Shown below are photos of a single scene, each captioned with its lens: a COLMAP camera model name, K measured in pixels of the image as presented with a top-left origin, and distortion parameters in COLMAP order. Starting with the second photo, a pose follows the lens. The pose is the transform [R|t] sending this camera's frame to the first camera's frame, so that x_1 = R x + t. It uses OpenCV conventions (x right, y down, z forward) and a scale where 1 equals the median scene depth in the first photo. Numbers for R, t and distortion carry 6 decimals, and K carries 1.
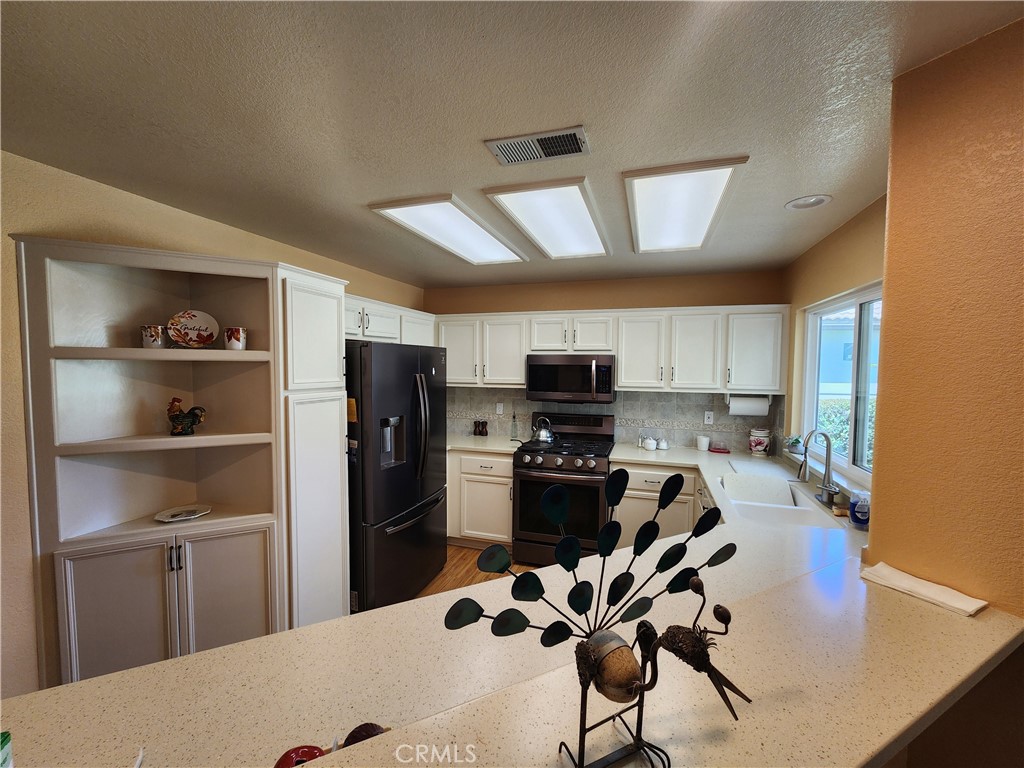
lens RADIAL K [[421.1, 0, 517.8], [0, 421.1, 386.1], [0, 0, 1]] dist [-0.000394, 0.000199]
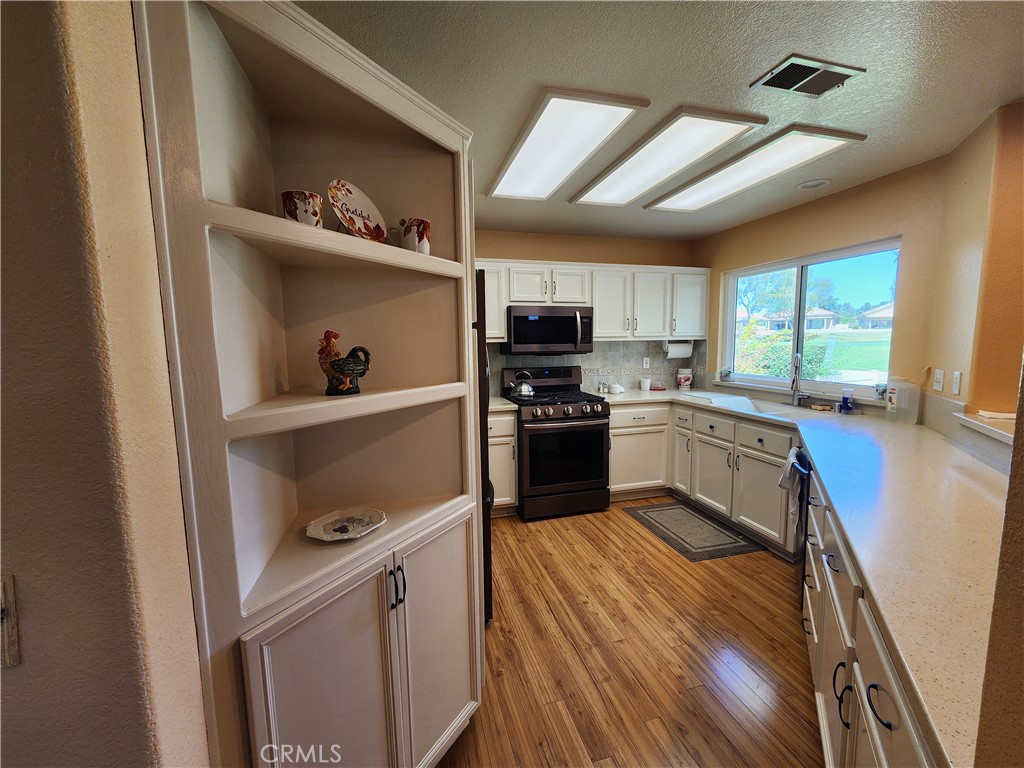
lens RADIAL K [[421.1, 0, 517.8], [0, 421.1, 386.1], [0, 0, 1]] dist [-0.000394, 0.000199]
pose [[0.837323, -0.078197, 0.541088, -0.518252], [0.048348, 0.996432, 0.069184, 0.042892], [-0.544567, -0.031769, 0.838116, 0.209997]]
